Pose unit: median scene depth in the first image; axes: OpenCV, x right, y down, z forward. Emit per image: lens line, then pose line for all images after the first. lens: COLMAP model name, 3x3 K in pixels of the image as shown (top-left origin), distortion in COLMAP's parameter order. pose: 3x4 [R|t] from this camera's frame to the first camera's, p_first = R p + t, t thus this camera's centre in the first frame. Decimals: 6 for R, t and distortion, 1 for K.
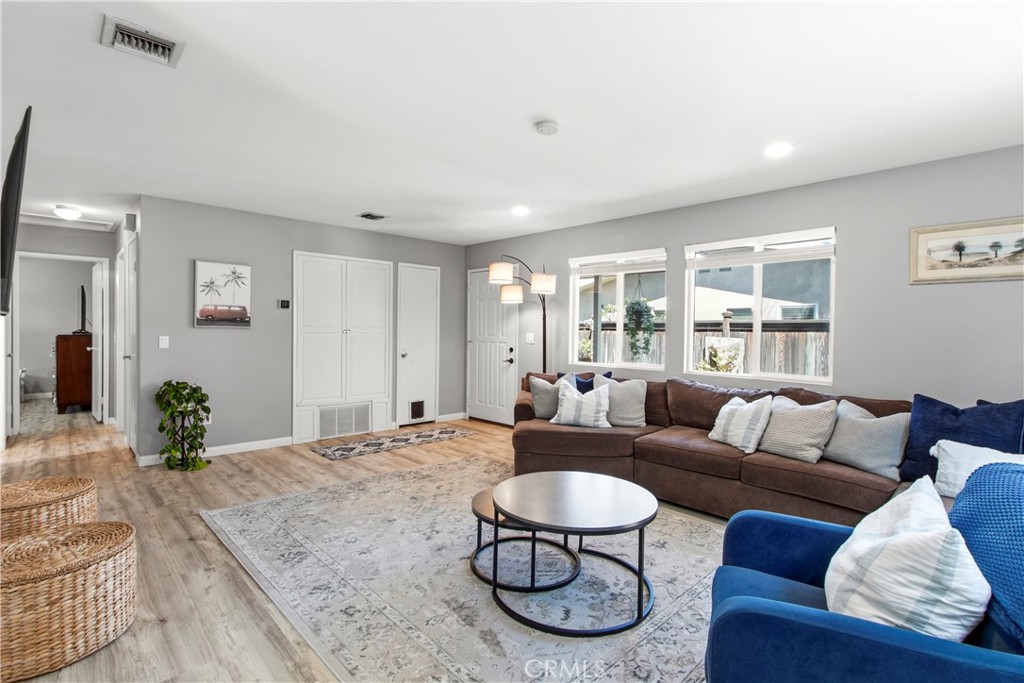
lens RADIAL K [[481.7, 0, 516.3], [0, 481.7, 326.4], [0, 0, 1]] dist [0.000952, -0.000194]
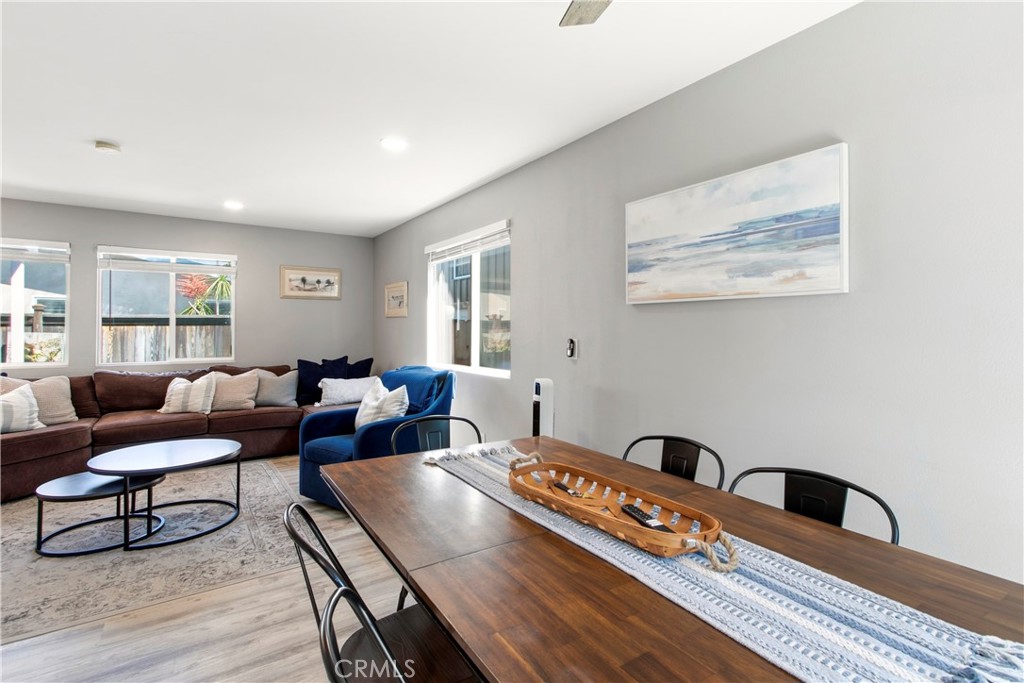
lens RADIAL K [[481.7, 0, 516.3], [0, 481.7, 326.4], [0, 0, 1]] dist [0.000952, -0.000194]
pose [[0.157989, -0.008740, 0.987402, -0.671594], [-0.006658, 0.999929, 0.009917, -0.008042], [-0.987418, -0.008141, 0.157920, -0.085974]]
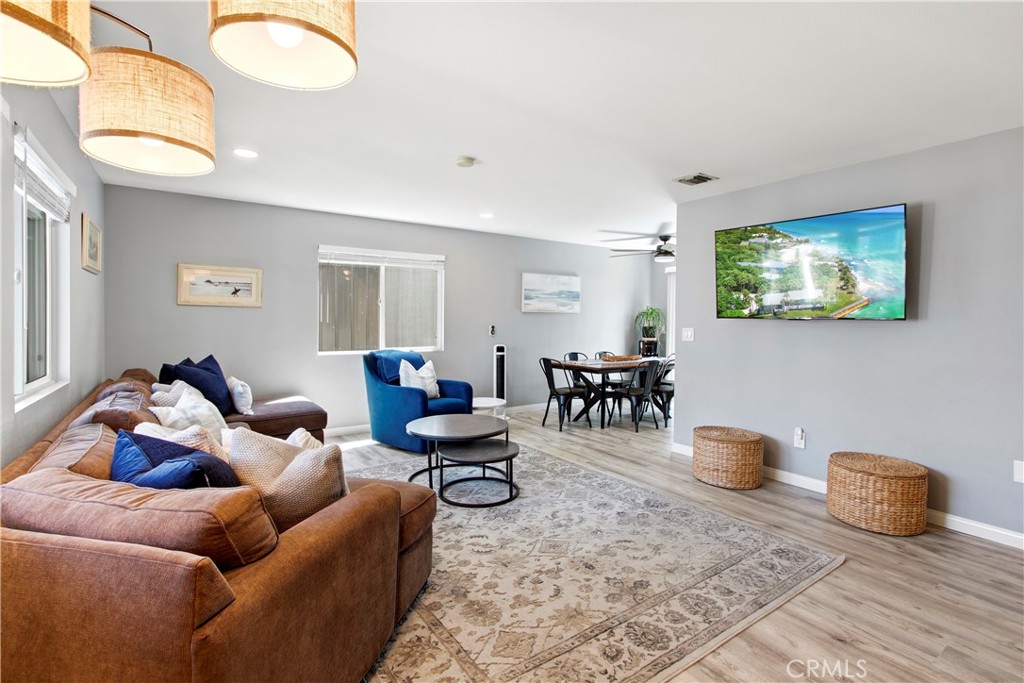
lens RADIAL K [[481.7, 0, 516.3], [0, 481.7, 326.4], [0, 0, 1]] dist [0.000952, -0.000194]
pose [[-0.987101, -0.023639, 0.158345, -0.209204], [-0.022426, 0.999704, 0.009442, 0.004011], [-0.158521, 0.005769, -0.987339, 1.678363]]
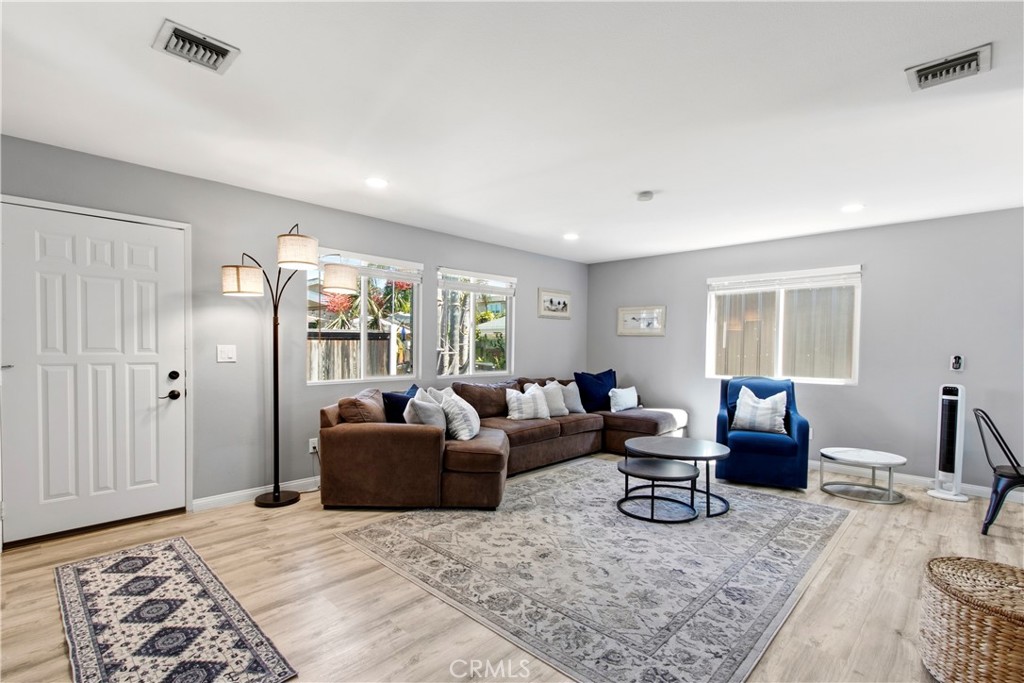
lens RADIAL K [[482.2, 0, 504.2], [0, 482.2, 354.5], [0, 0, 1]] dist [0.002227, 0.000650]
pose [[-0.023918, -0.035208, 0.999094, -0.985787], [-0.018776, 0.999219, 0.034763, -0.003599], [-0.999538, -0.017928, -0.024560, 1.074658]]
